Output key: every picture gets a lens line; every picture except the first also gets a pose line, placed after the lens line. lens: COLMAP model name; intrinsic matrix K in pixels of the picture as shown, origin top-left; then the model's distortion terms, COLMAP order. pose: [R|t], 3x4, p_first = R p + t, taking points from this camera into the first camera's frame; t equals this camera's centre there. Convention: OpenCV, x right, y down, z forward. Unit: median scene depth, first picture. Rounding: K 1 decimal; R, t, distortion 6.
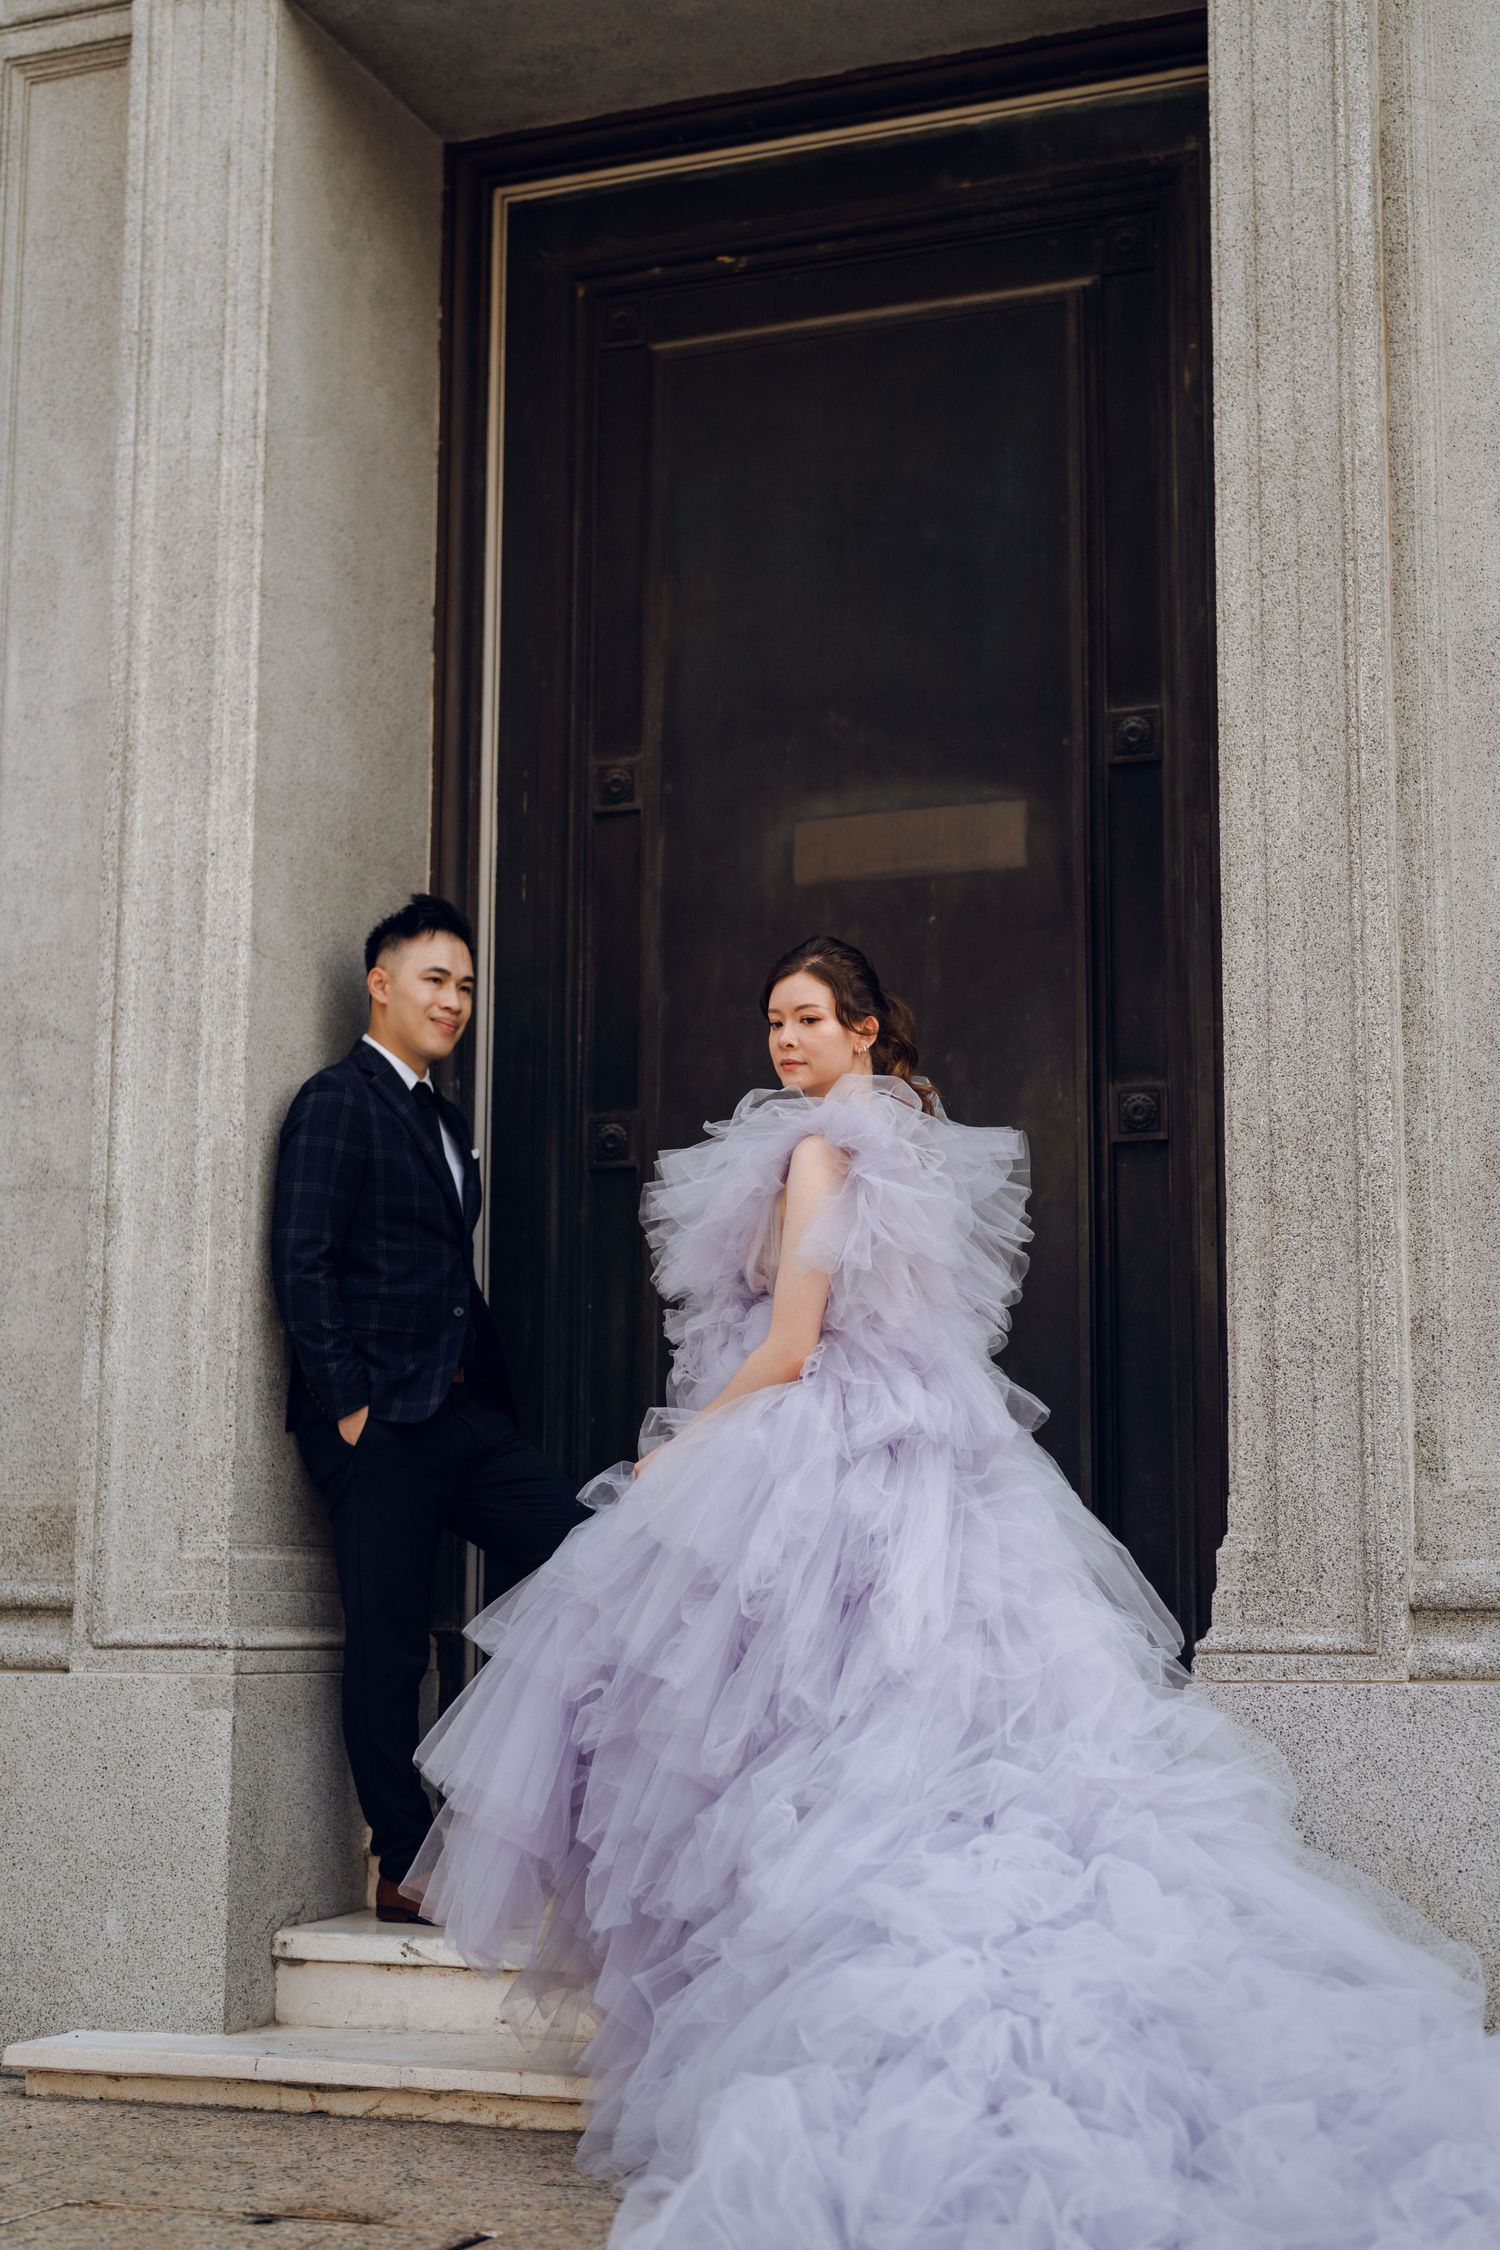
lens RADIAL K [[3317.4, 0, 857.4], [0, 3317.4, 1140.0], [0, 0, 1]] dist [-0.023952, 0.142092]
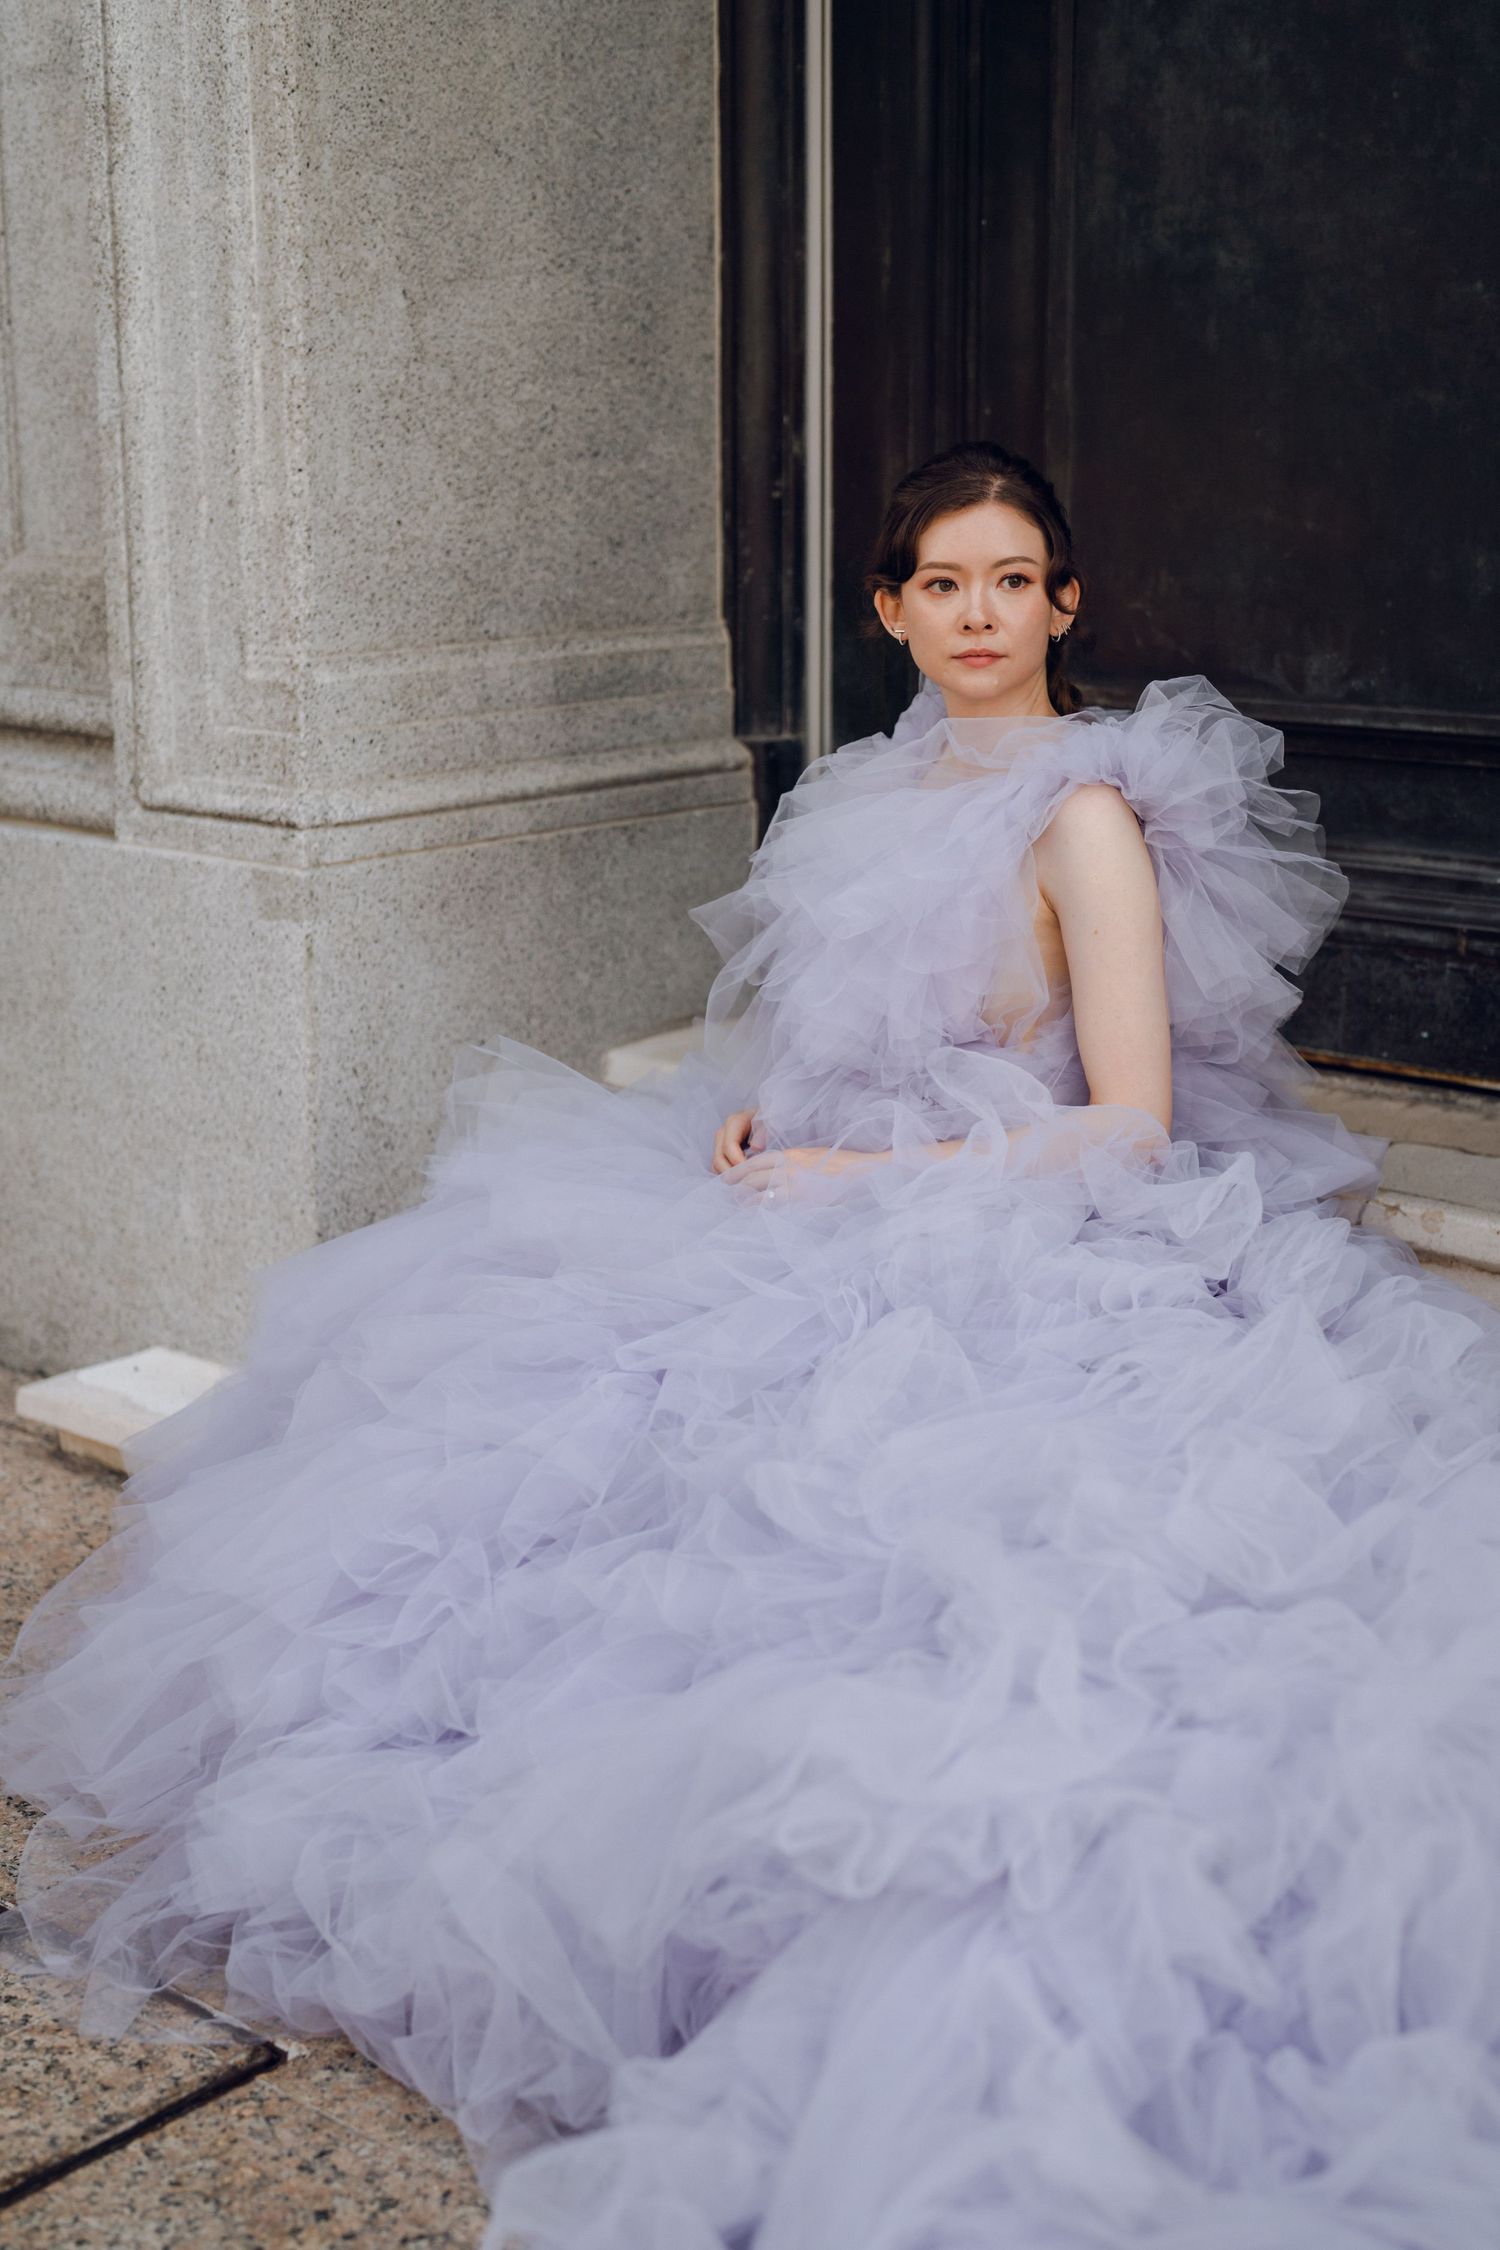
lens RADIAL K [[3272.5, 0, 750.0], [0, 3272.5, 1125.0], [0, 0, 1]] dist [-0.015396, 0.115779]
pose [[0.934731, 0.076799, -0.346959, 0.114268], [0.056063, 0.932269, 0.357396, -0.014434], [0.350907, -0.353520, 0.867115, 0.451594]]
